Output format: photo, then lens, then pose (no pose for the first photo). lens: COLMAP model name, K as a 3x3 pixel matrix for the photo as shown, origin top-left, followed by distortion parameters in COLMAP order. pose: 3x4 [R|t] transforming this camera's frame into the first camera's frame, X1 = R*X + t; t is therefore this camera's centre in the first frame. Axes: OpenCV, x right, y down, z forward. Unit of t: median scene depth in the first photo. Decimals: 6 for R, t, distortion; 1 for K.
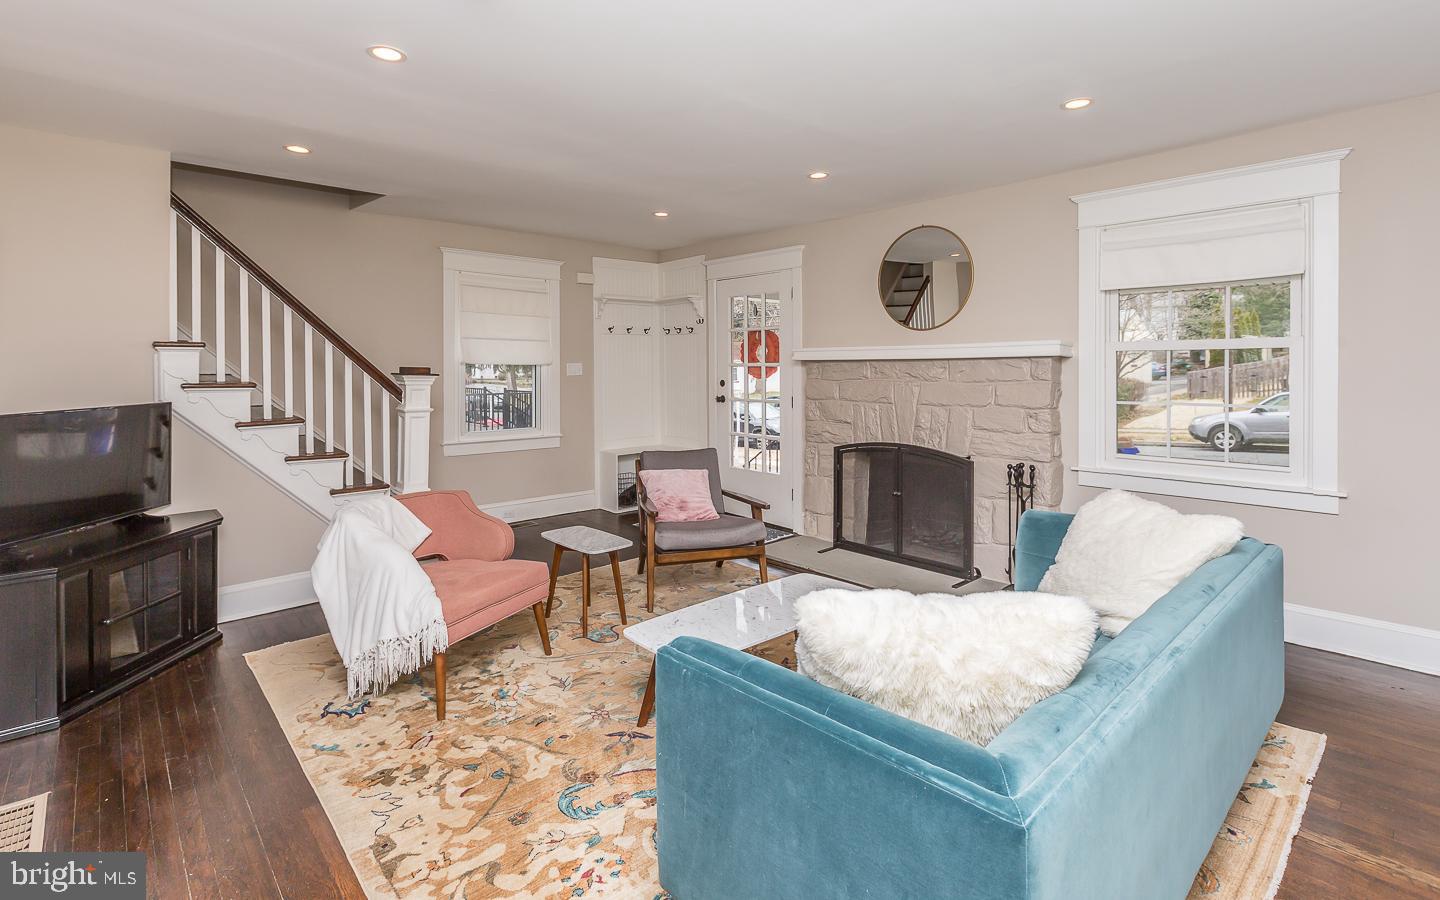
lens RADIAL K [[696.6, 0, 695.5], [0, 696.6, 376.7], [0, 0, 1]] dist [0.003010, 0.000306]
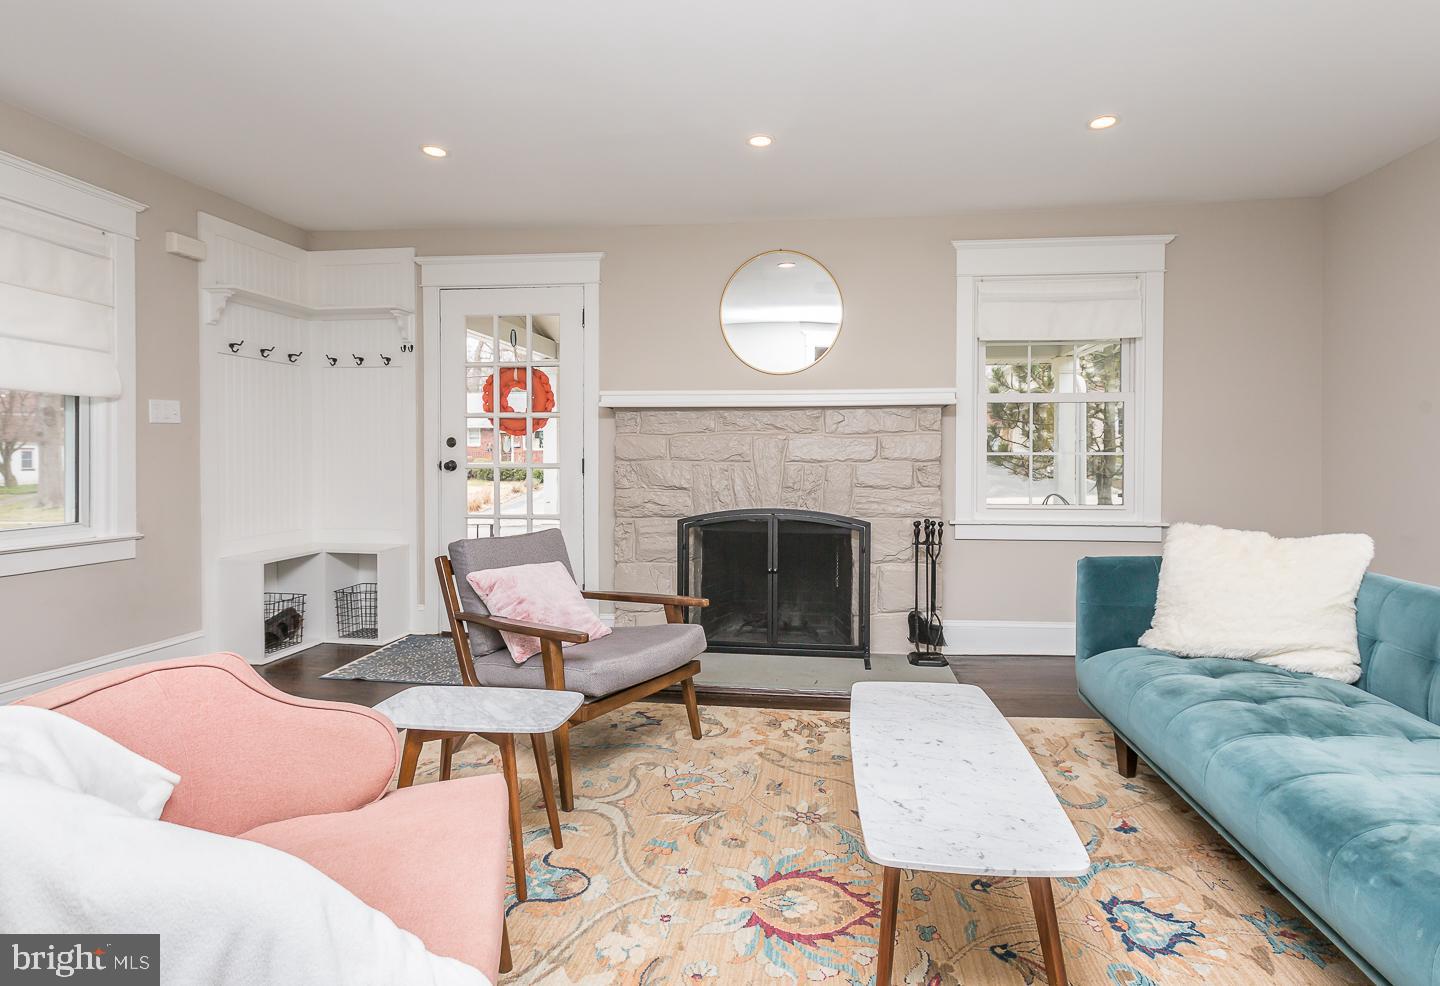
lens RADIAL K [[727.6, 0, 747.8], [0, 727.6, 469.9], [0, 0, 1]] dist [0.004380, 0.001282]
pose [[0.739286, -0.004049, 0.673379, -0.261871], [0.002825, 0.999992, 0.002912, 0.040628], [-0.673385, -0.000250, 0.739292, 0.332936]]
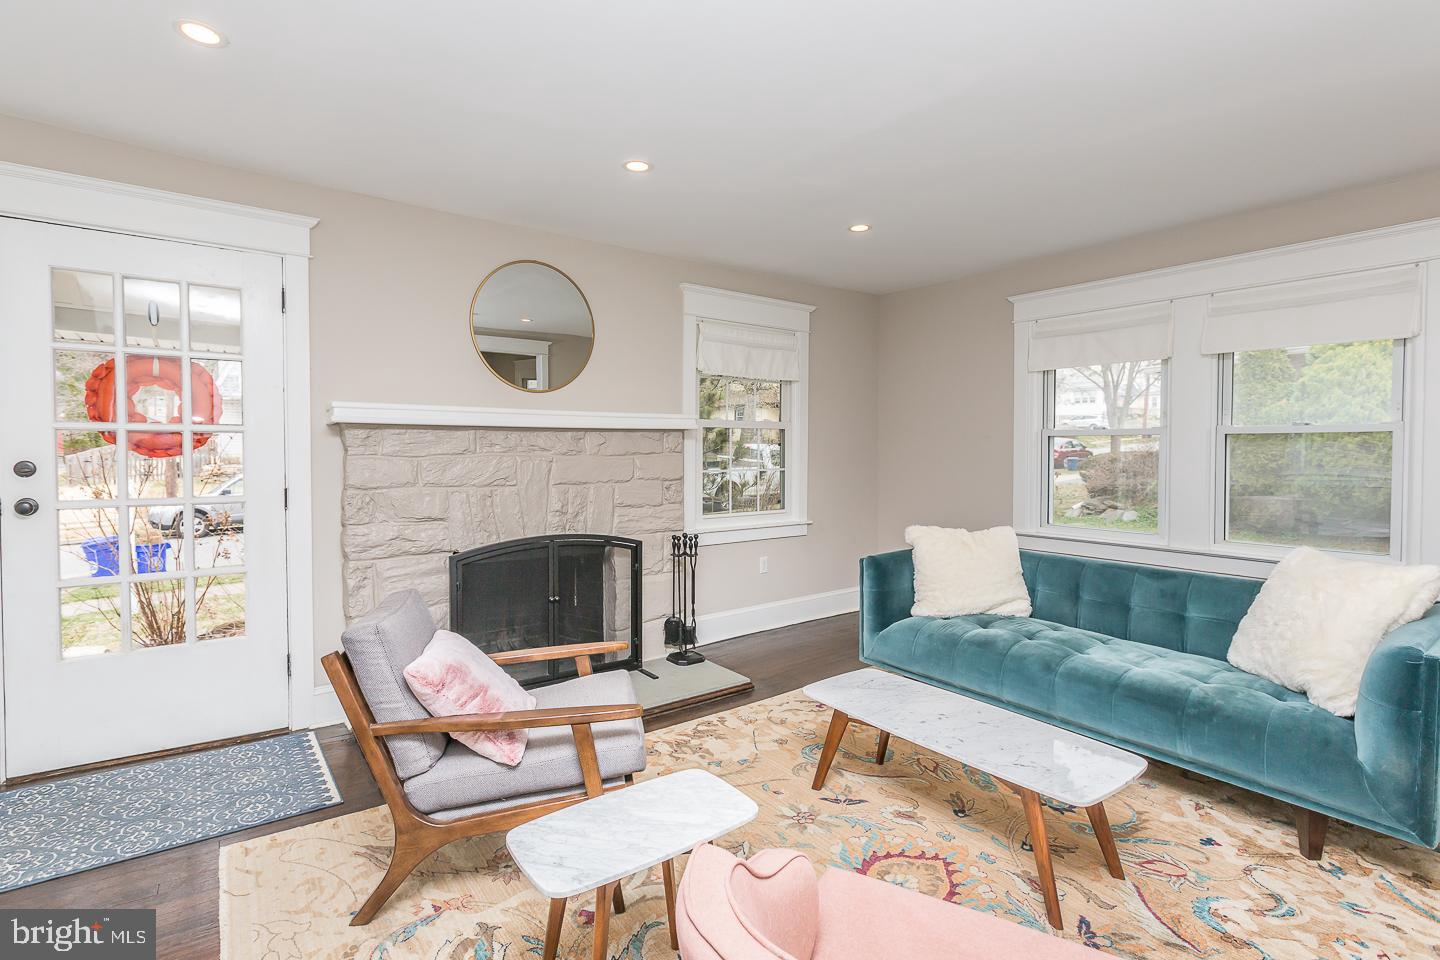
lens RADIAL K [[693.4, 0, 722.0], [0, 693.4, 469.7], [0, 0, 1]] dist [0.001741, -0.000175]
pose [[0.073001, -0.023030, 0.997066, -0.403461], [0.011866, 0.999683, 0.022222, 0.006042], [-0.997261, 0.010209, 0.073251, 0.646115]]
